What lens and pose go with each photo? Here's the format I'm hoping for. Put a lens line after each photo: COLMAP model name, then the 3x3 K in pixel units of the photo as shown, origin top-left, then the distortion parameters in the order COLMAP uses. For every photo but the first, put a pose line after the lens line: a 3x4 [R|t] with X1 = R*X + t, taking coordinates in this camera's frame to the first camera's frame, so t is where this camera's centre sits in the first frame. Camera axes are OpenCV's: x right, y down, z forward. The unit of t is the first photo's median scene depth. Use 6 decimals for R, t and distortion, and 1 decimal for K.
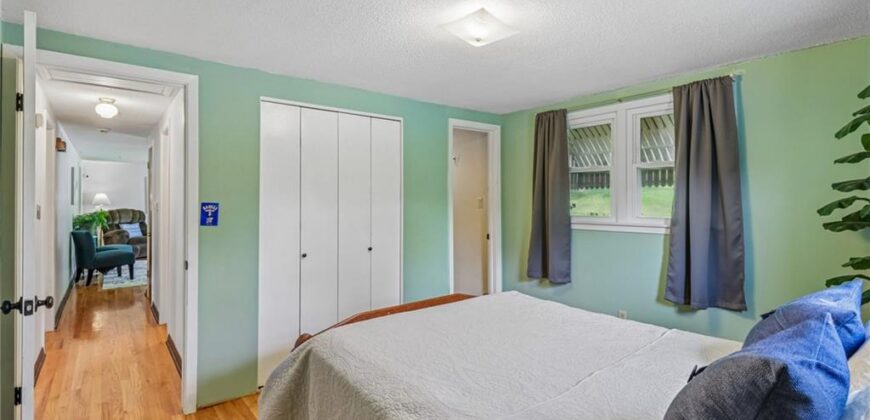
lens RADIAL K [[411.0, 0, 431.1], [0, 411.0, 198.8], [0, 0, 1]] dist [-0.002603, -0.000386]
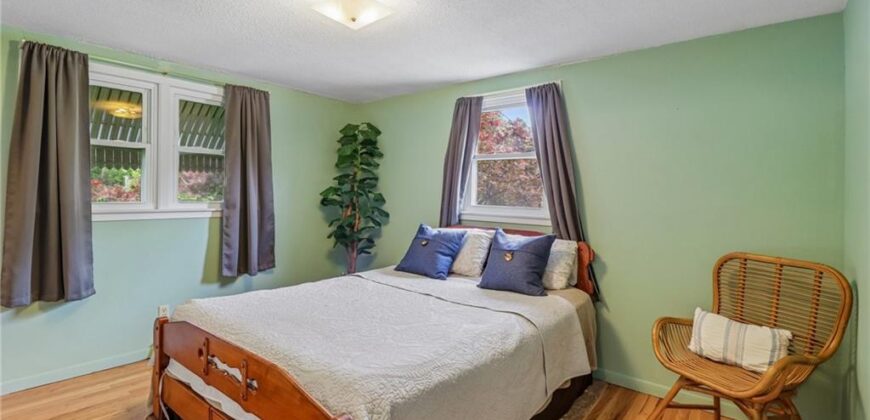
lens RADIAL K [[411.0, 0, 431.1], [0, 411.0, 198.8], [0, 0, 1]] dist [-0.002603, -0.000386]
pose [[-0.206180, -0.022705, 0.978251, -0.578221], [-0.029082, 0.999431, 0.017067, 0.002427], [-0.978082, -0.024931, -0.206723, 0.645602]]
